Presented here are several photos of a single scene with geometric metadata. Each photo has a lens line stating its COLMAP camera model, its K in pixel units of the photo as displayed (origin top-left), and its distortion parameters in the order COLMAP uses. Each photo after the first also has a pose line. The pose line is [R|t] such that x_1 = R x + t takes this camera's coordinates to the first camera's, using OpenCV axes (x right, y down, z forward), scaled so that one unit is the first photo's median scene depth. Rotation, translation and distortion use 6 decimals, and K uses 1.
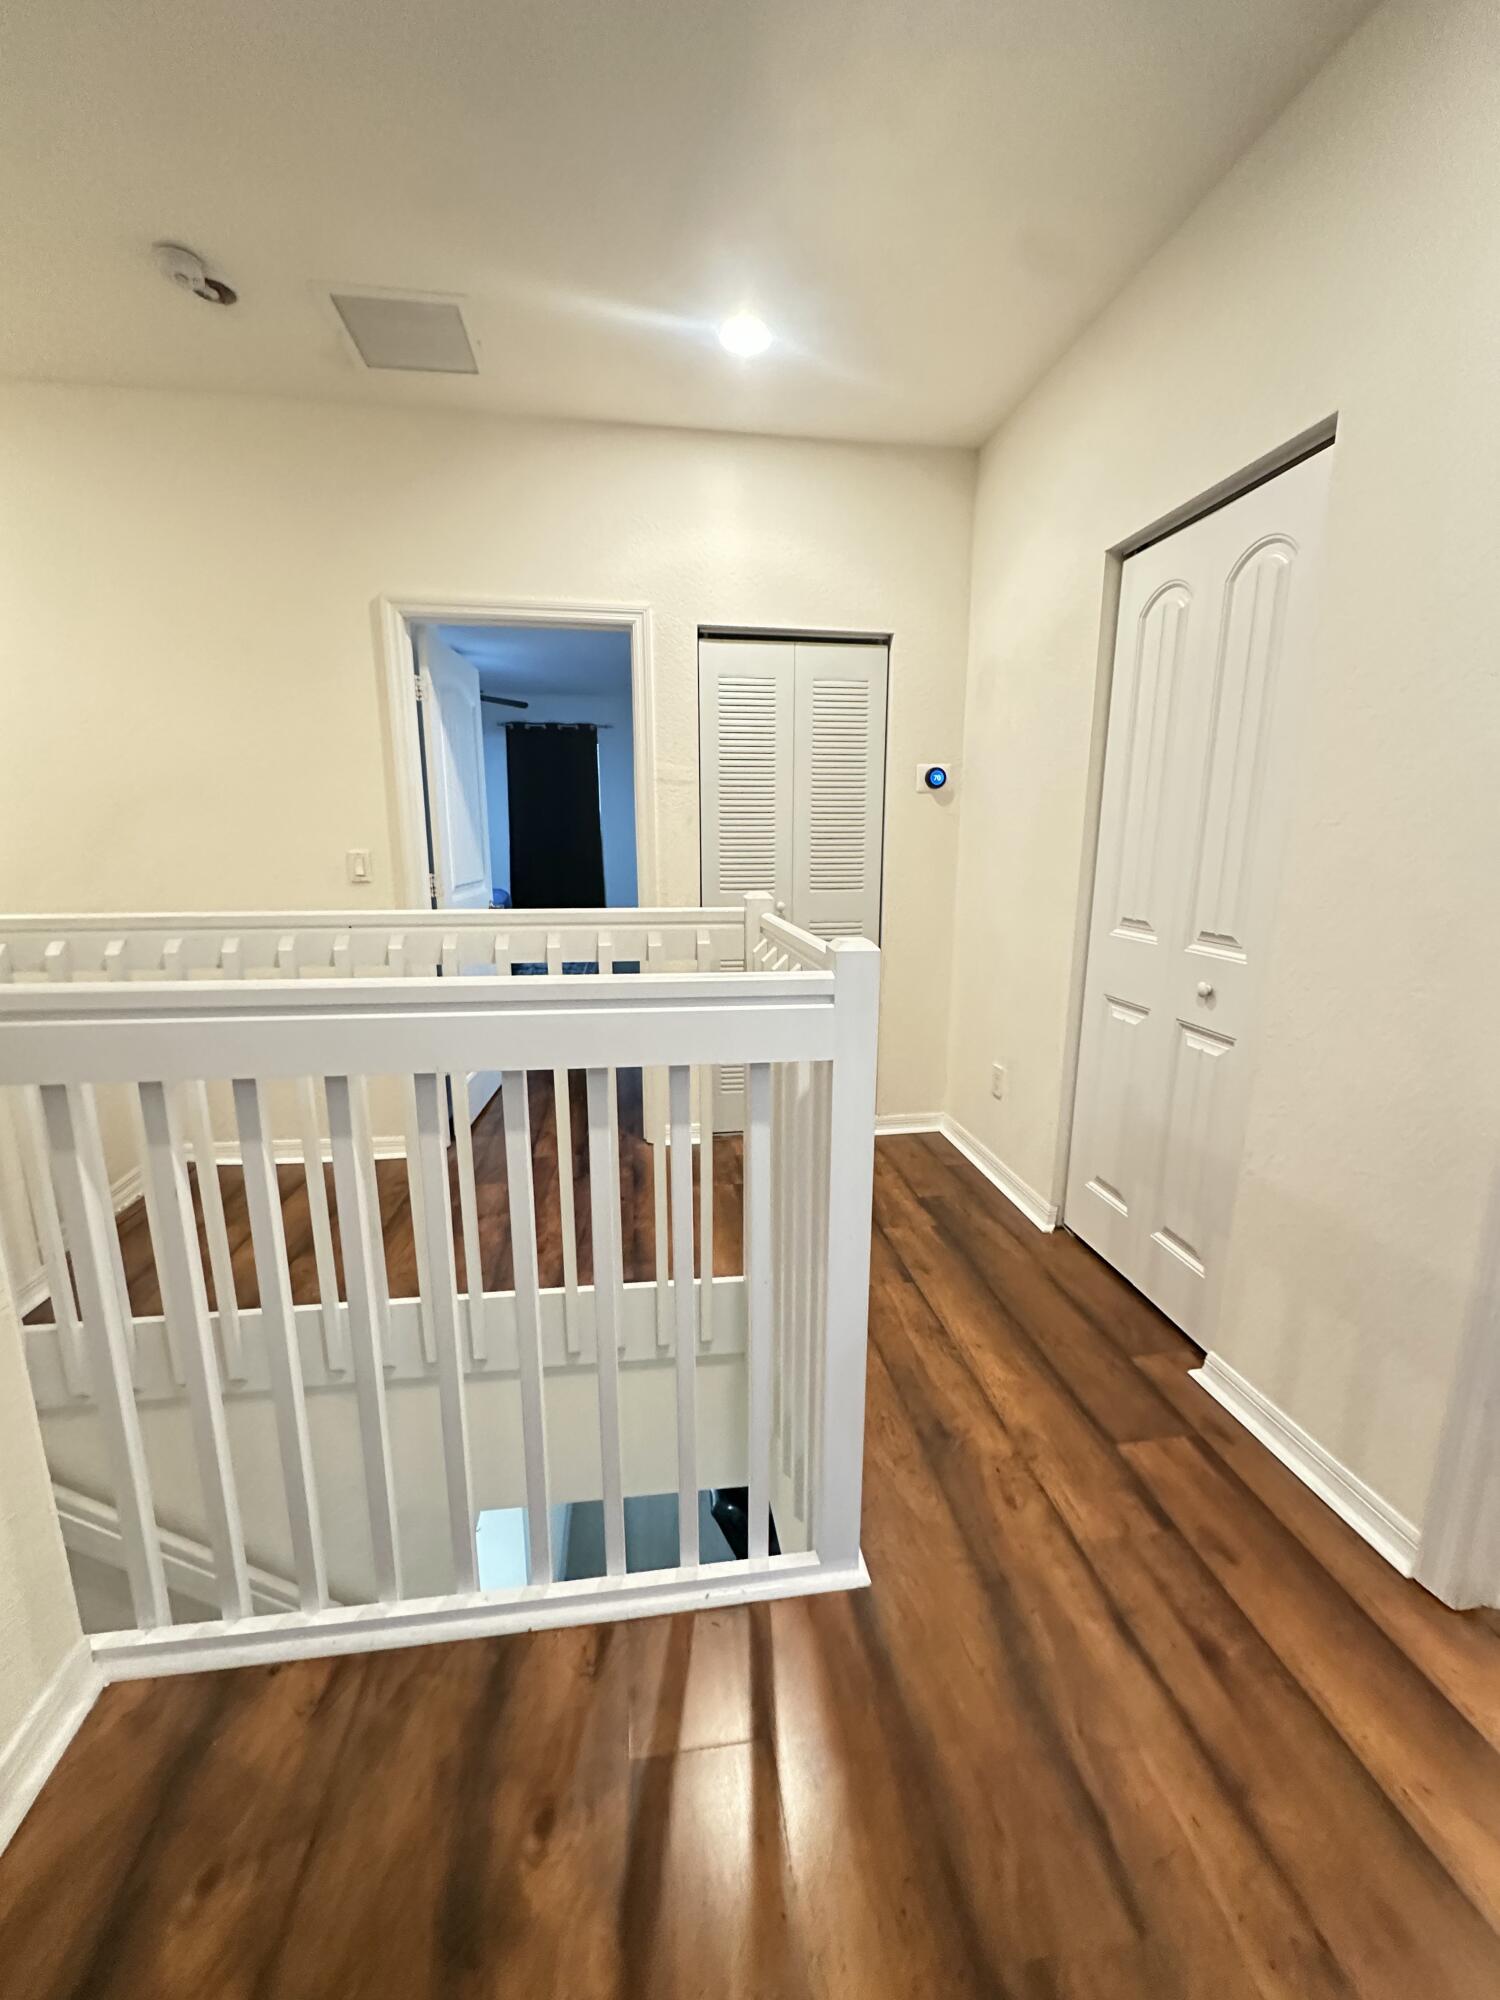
lens RADIAL K [[797.7, 0, 745.9], [0, 797.7, 998.4], [0, 0, 1]] dist [-0.002437, 0.000045]
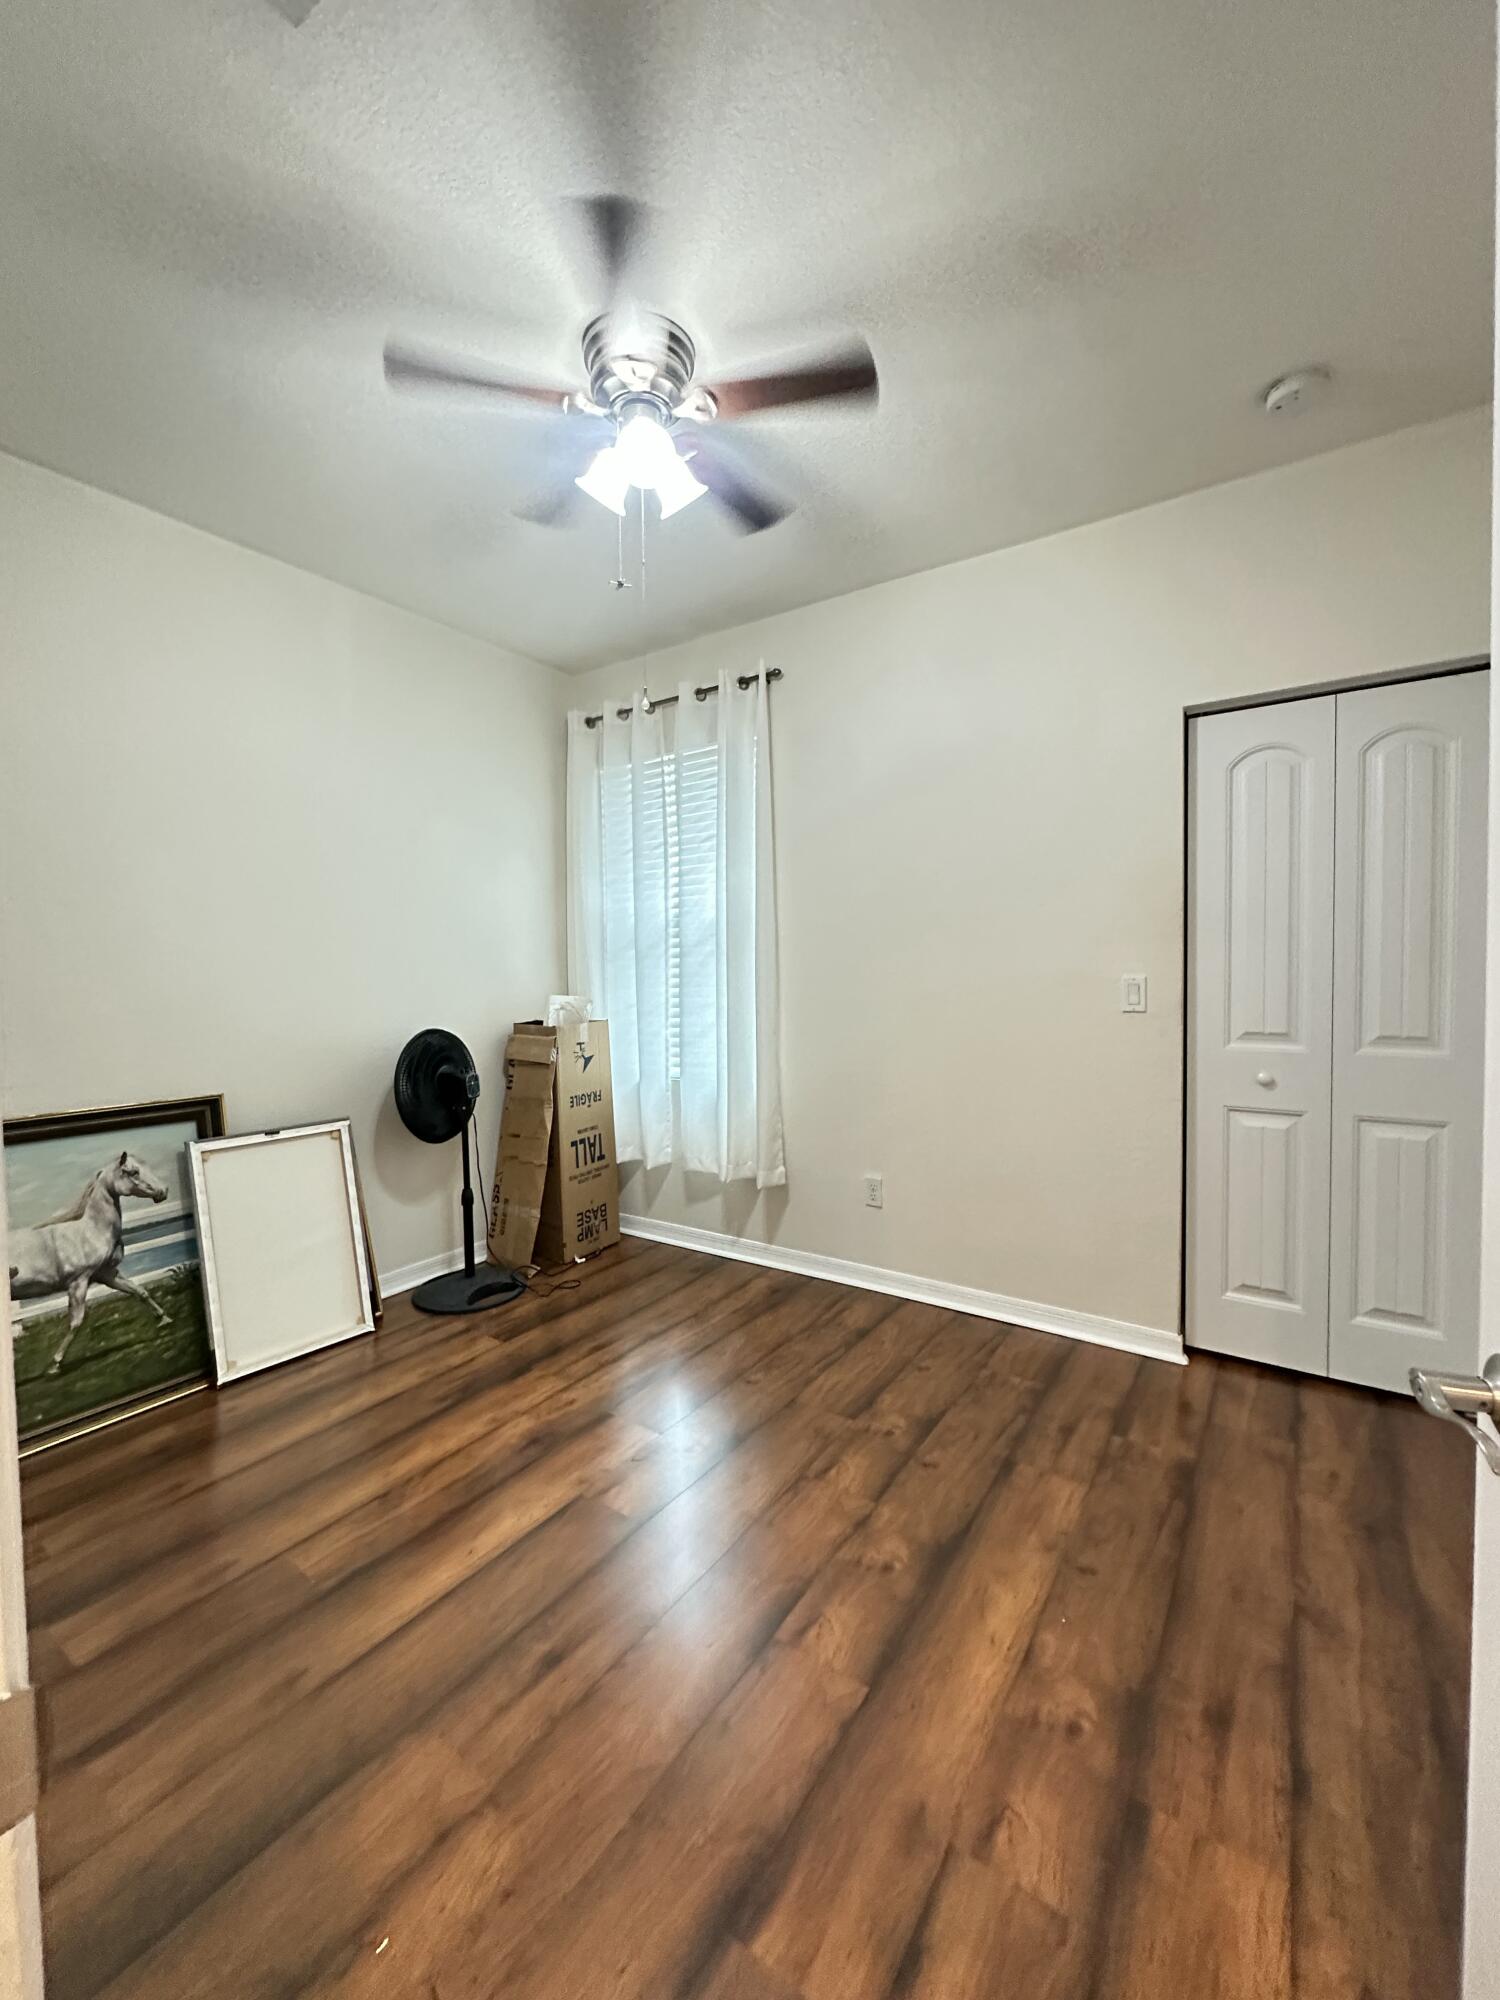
lens RADIAL K [[797.7, 0, 760.1], [0, 797.7, 1000.3], [0, 0, 1]] dist [-0.002437, 0.000045]
pose [[-0.744622, -0.006238, 0.667457, 0.320002], [0.149379, 0.973037, 0.175742, -0.331192], [-0.650557, 0.230565, -0.723613, 1.792277]]
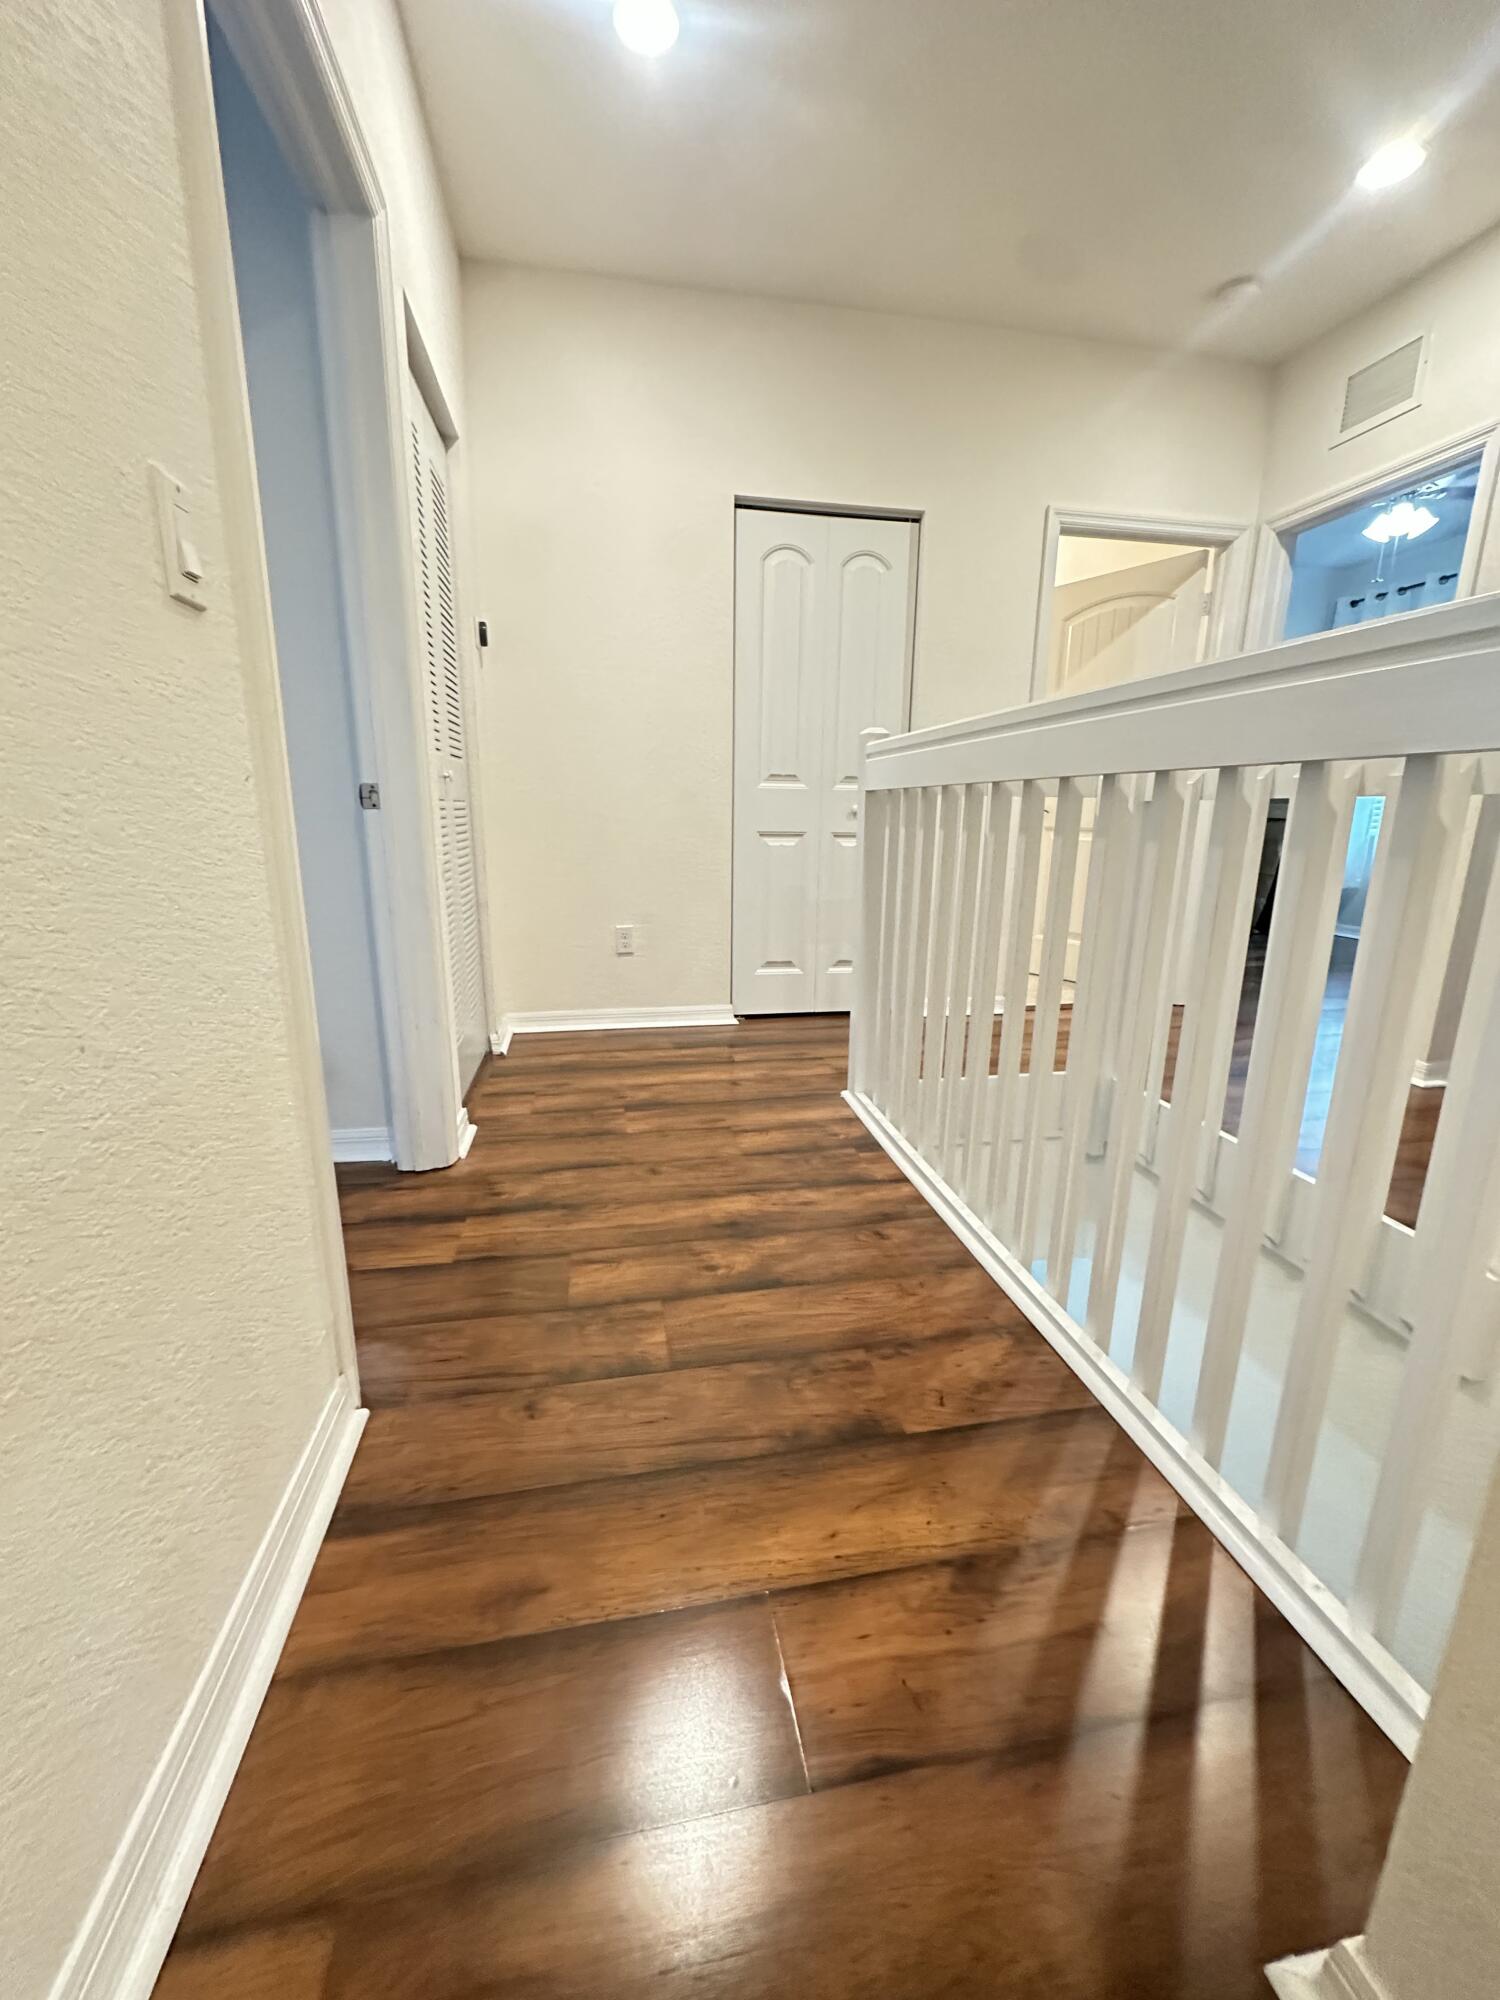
lens RADIAL K [[797.7, 0, 751.1], [0, 797.7, 1002.2], [0, 0, 1]] dist [-0.002437, 0.000045]
pose [[-0.054440, -0.222561, 0.973398, -0.998156], [0.186086, 0.955504, 0.228877, -0.042292], [-0.981024, 0.193595, -0.010602, 1.100873]]
